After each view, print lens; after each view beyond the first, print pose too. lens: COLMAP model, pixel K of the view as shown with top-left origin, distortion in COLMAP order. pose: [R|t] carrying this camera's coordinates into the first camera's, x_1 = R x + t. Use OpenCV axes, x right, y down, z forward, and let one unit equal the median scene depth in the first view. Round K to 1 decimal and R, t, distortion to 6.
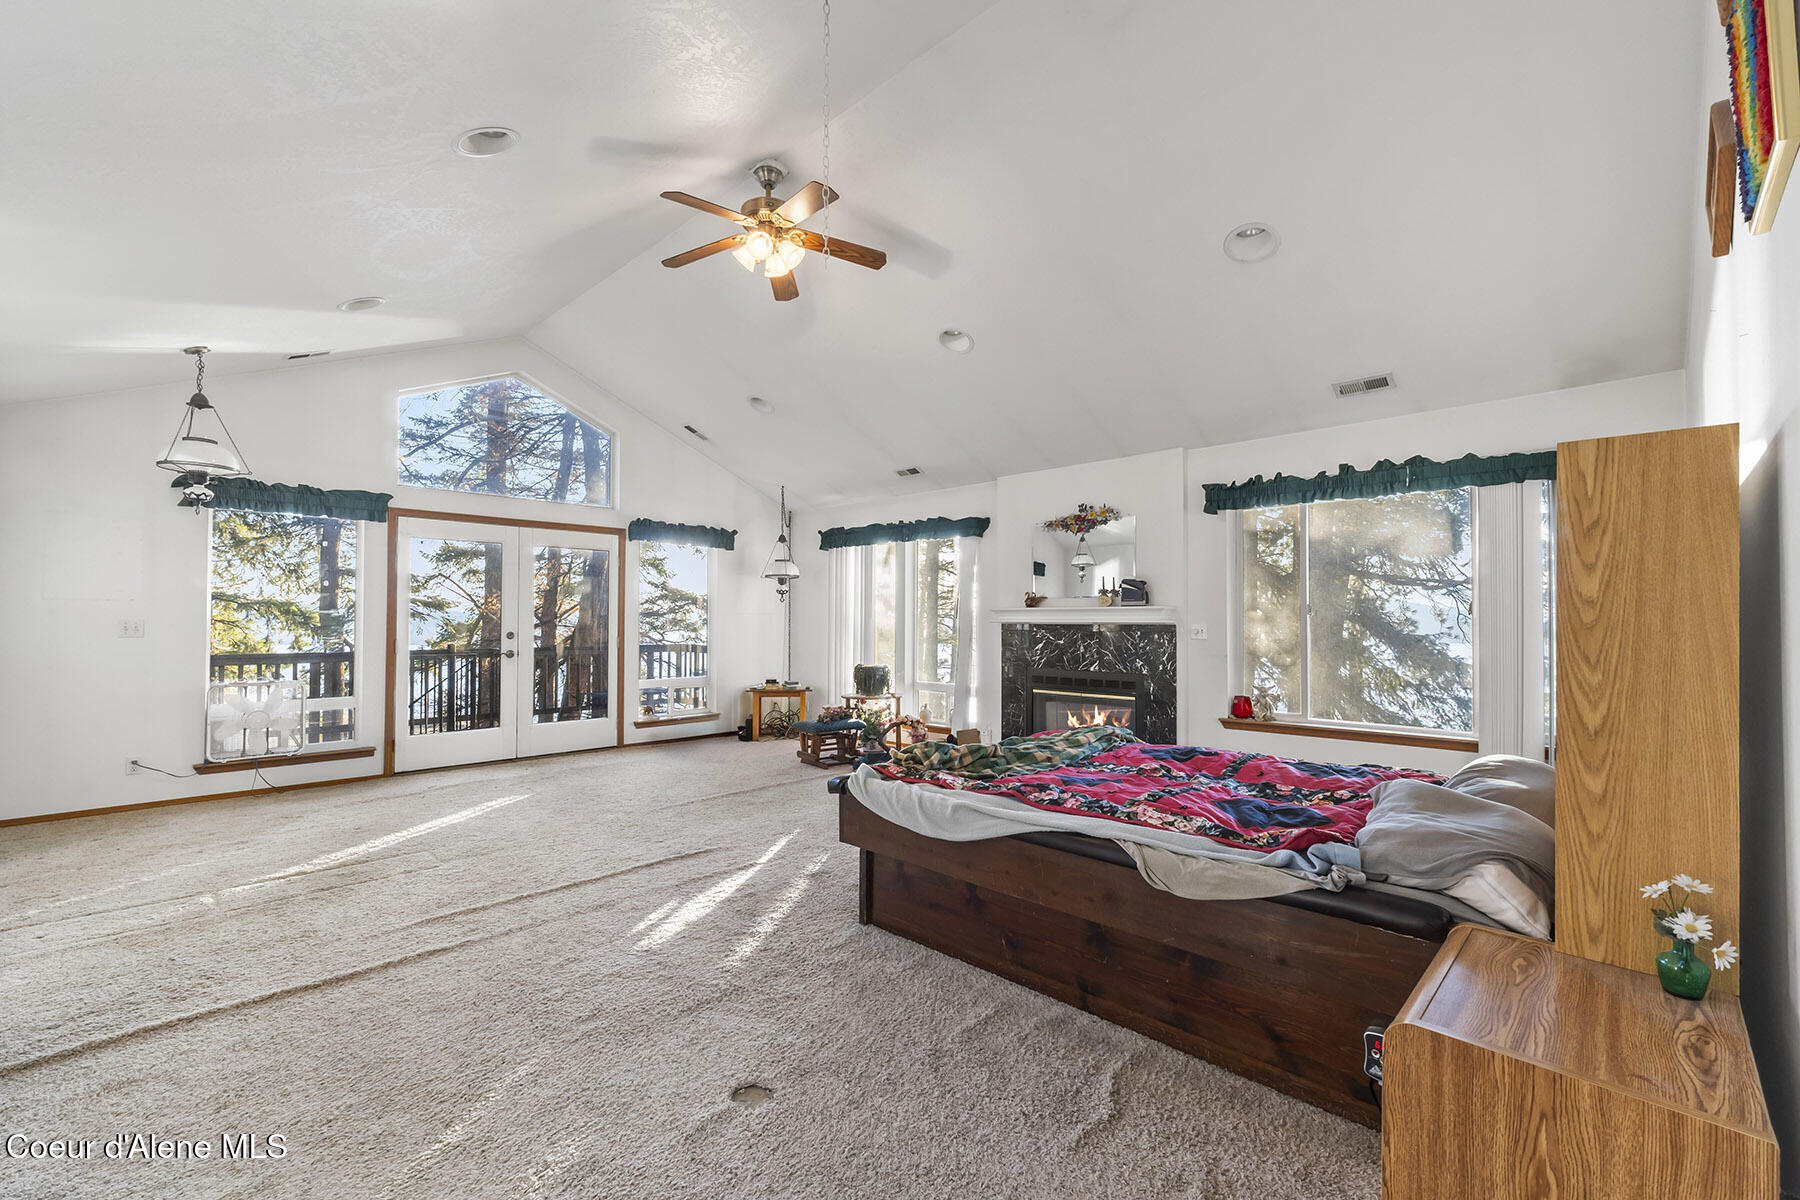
lens RADIAL K [[756.3, 0, 898.1], [0, 756.3, 612.8], [0, 0, 1]] dist [0.012260, -0.000018]
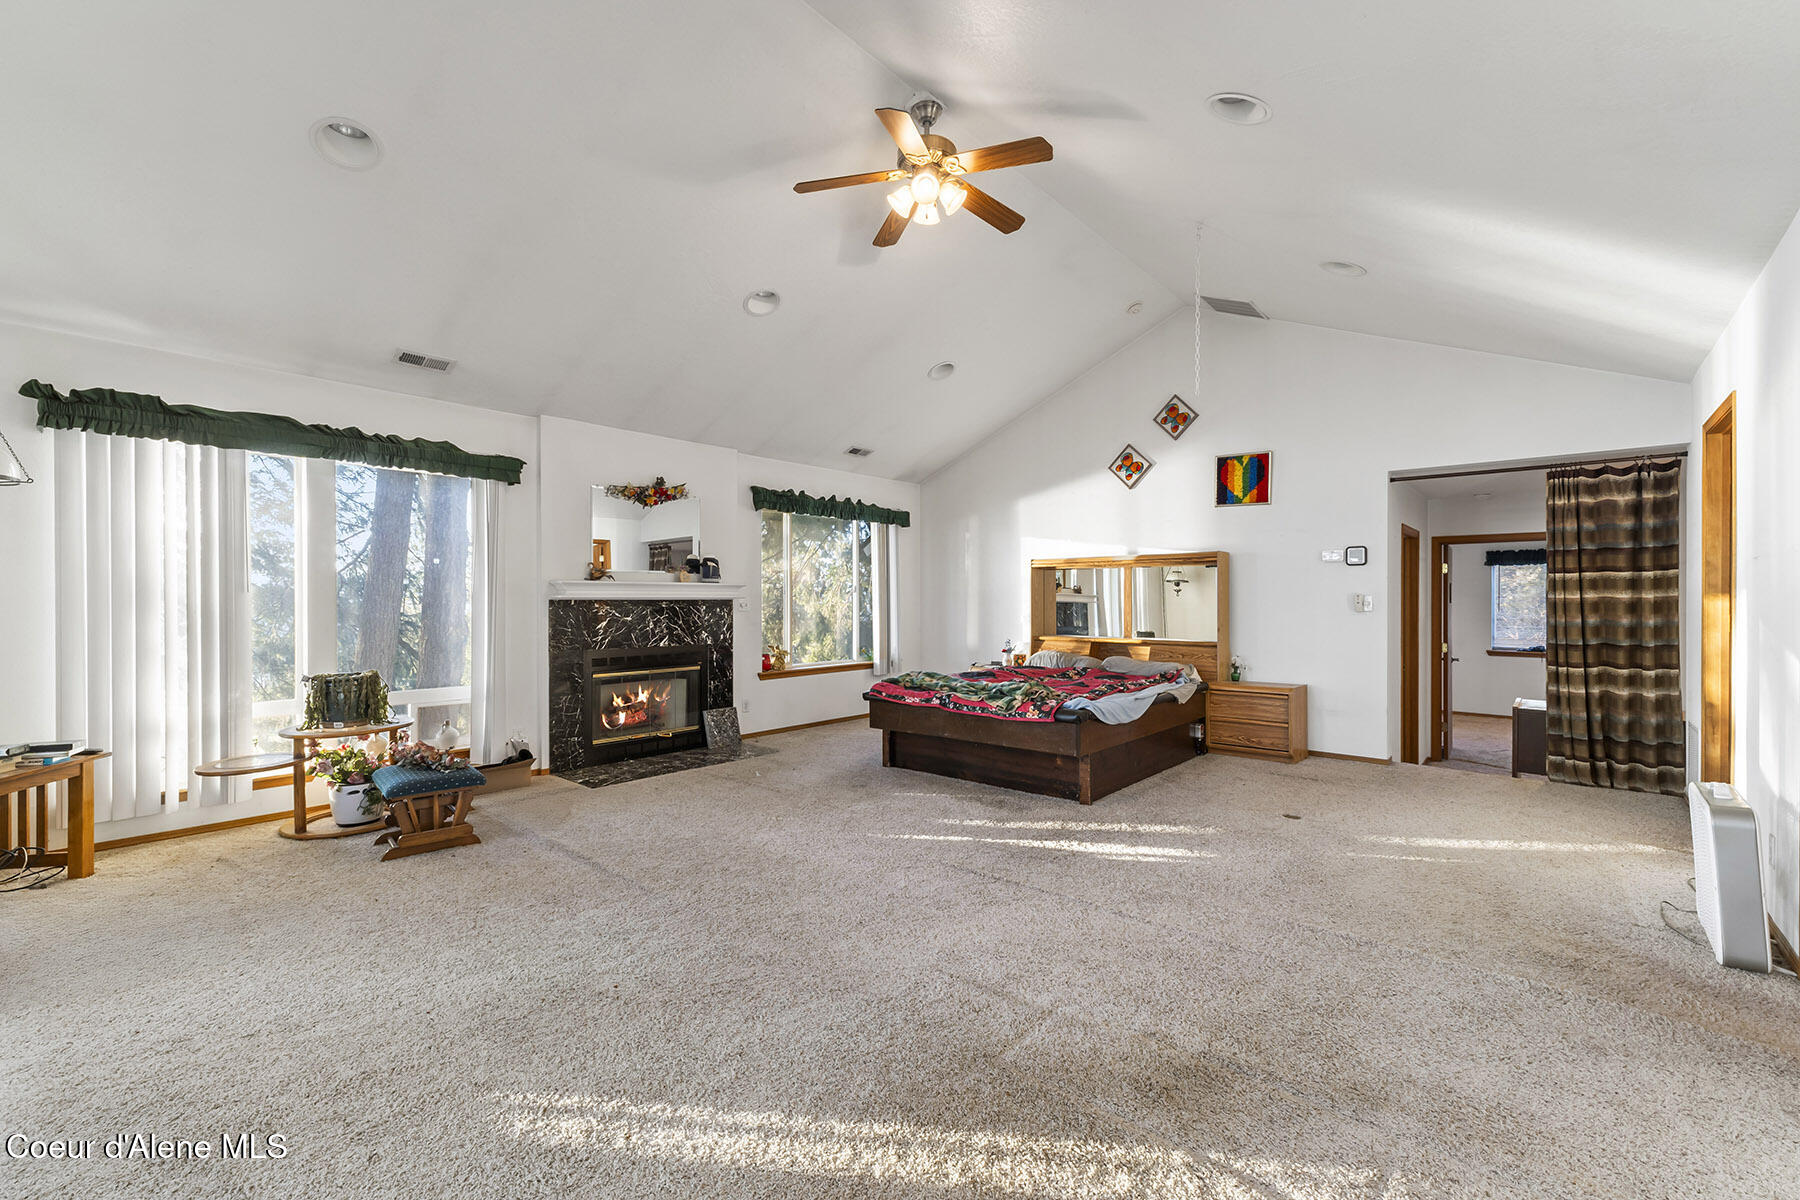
lens RADIAL K [[756.3, 0, 894.1], [0, 756.3, 596.6], [0, 0, 1]] dist [0.012260, -0.000018]
pose [[-0.048126, 0.001436, 0.998840, -0.848947], [-0.009445, 0.999954, -0.001892, 0.011443], [-0.998797, -0.009525, -0.048110, 0.837004]]
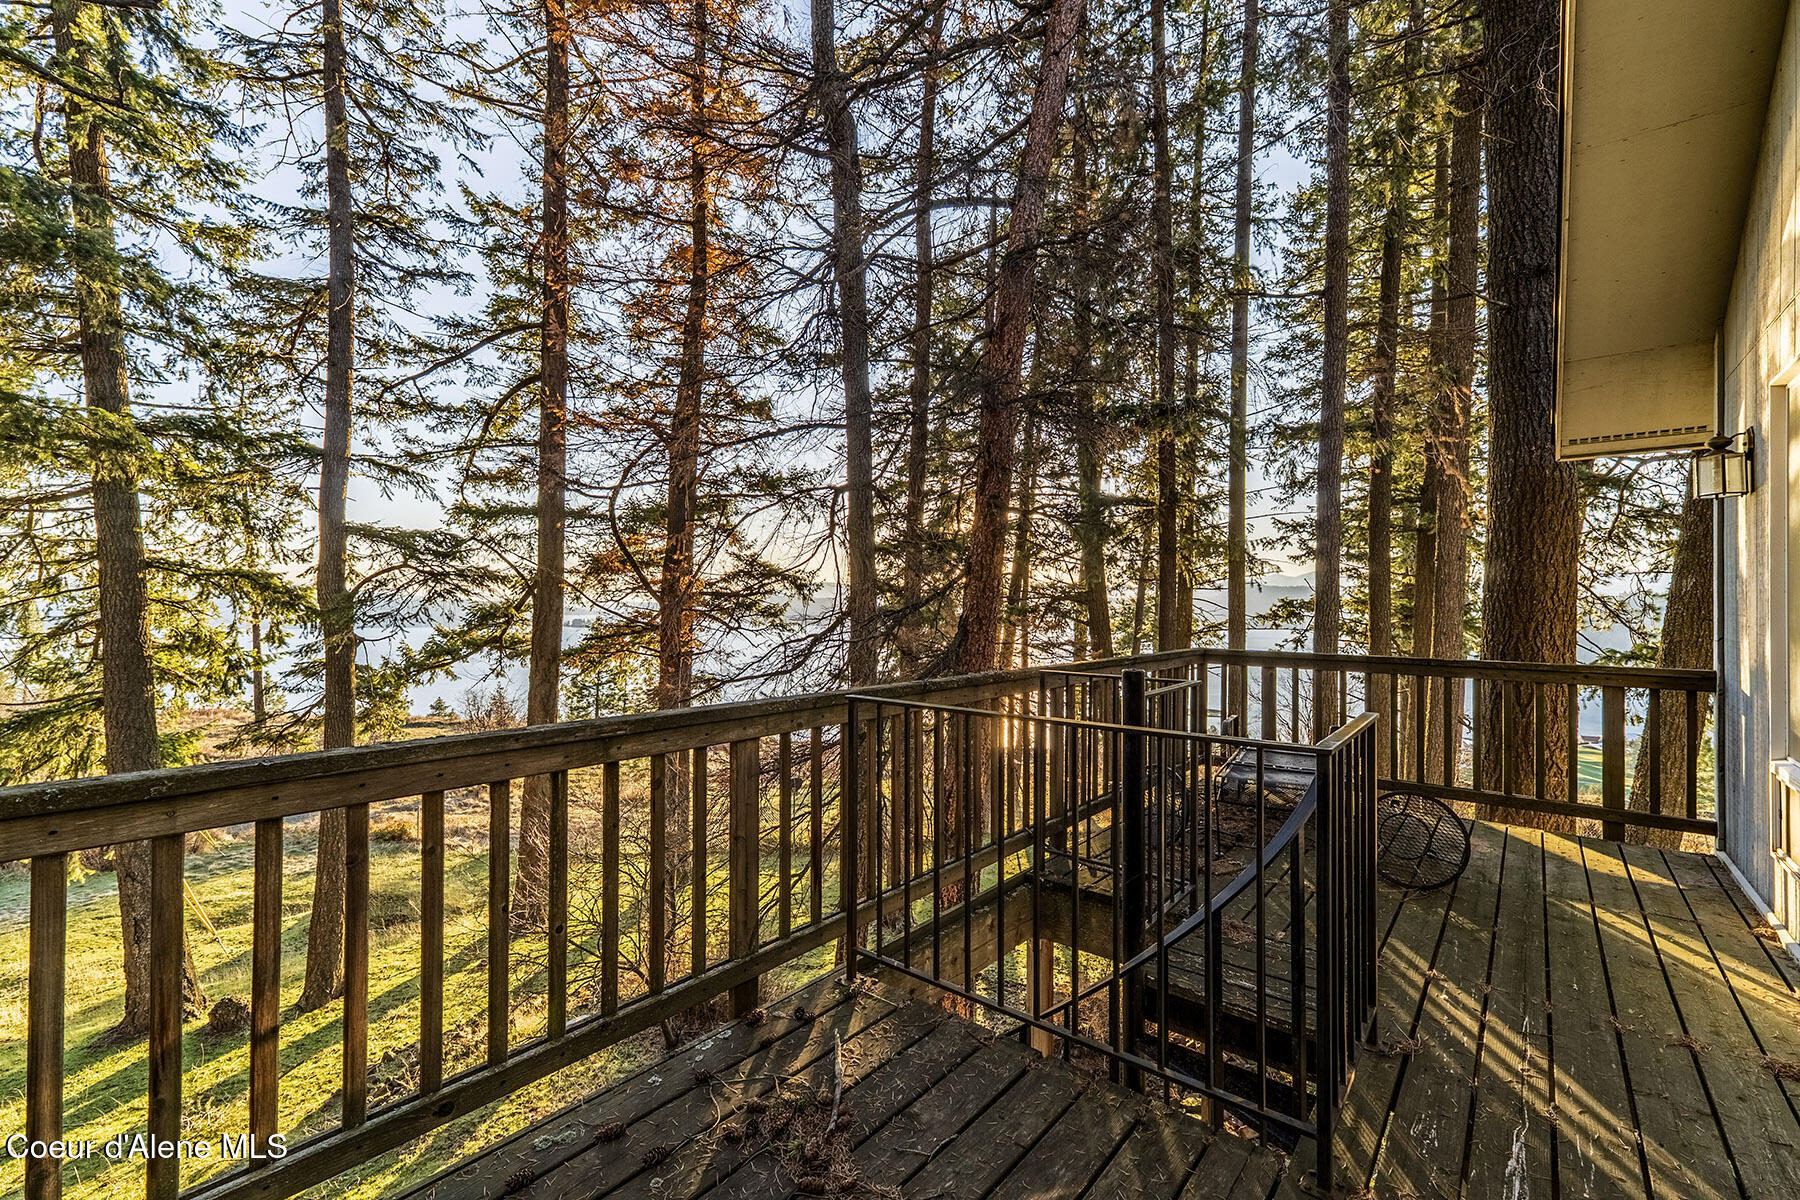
lens RADIAL K [[756.3, 0, 895.6], [0, 756.3, 602.7], [0, 0, 1]] dist [0.012260, -0.000018]
pose [[0.998186, 0.005848, 0.059920, -0.192646], [-0.006492, 0.999923, 0.010548, 0.000909], [-0.059853, -0.010917, 0.998147, 0.199005]]
